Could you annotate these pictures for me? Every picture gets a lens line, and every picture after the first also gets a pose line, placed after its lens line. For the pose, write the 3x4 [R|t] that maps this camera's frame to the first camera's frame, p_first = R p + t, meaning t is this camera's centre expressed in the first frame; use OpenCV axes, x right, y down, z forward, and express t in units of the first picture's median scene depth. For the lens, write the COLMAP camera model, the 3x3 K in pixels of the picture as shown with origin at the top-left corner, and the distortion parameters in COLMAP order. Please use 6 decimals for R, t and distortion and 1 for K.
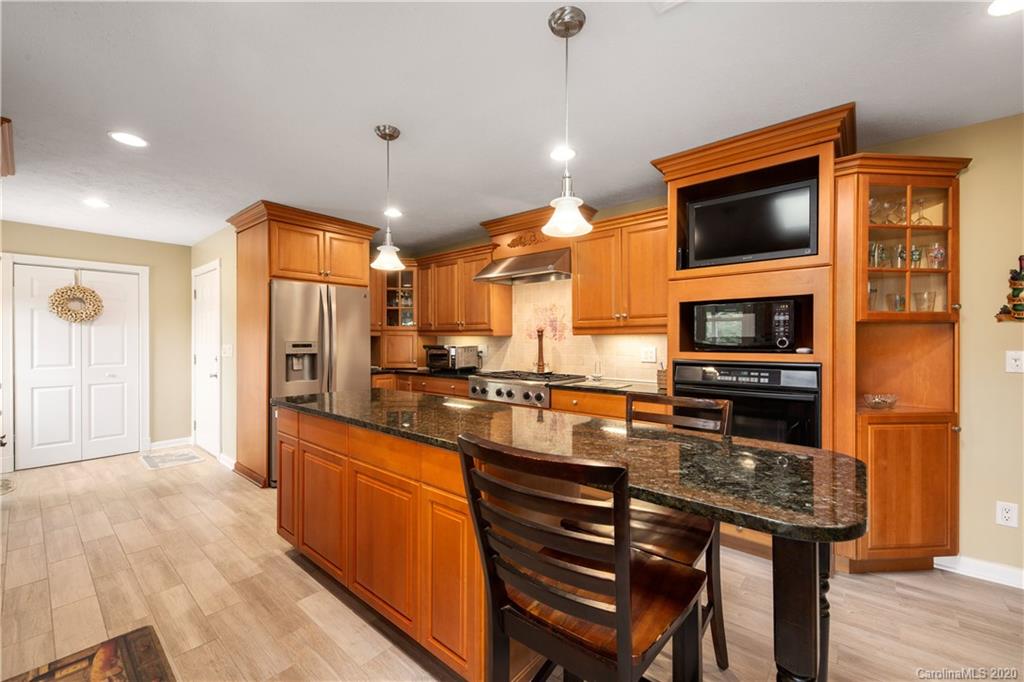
lens RADIAL K [[400.3, 0, 511.6], [0, 400.3, 340.5], [0, 0, 1]] dist [-0.002183, -0.001515]
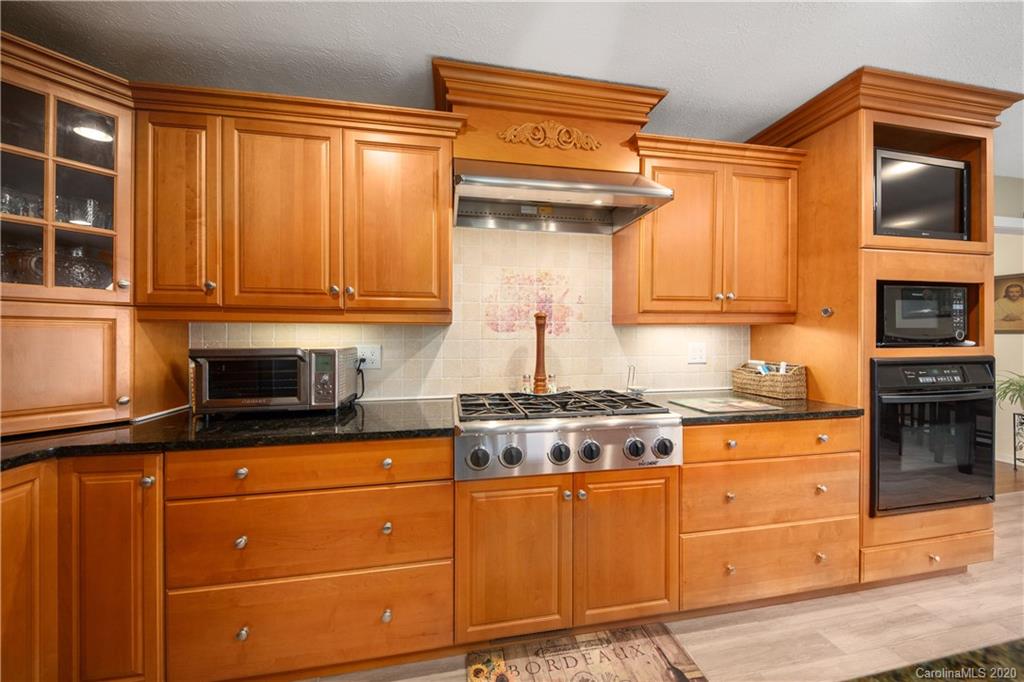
lens RADIAL K [[355.8, 0, 511.1], [0, 355.8, 334.9], [0, 0, 1]] dist [-0.006676, -0.000367]
pose [[0.642806, 0.000183, 0.766029, -0.325829], [0.004371, 0.999983, -0.003907, 0.002663], [-0.766016, 0.005860, 0.642794, 0.719883]]
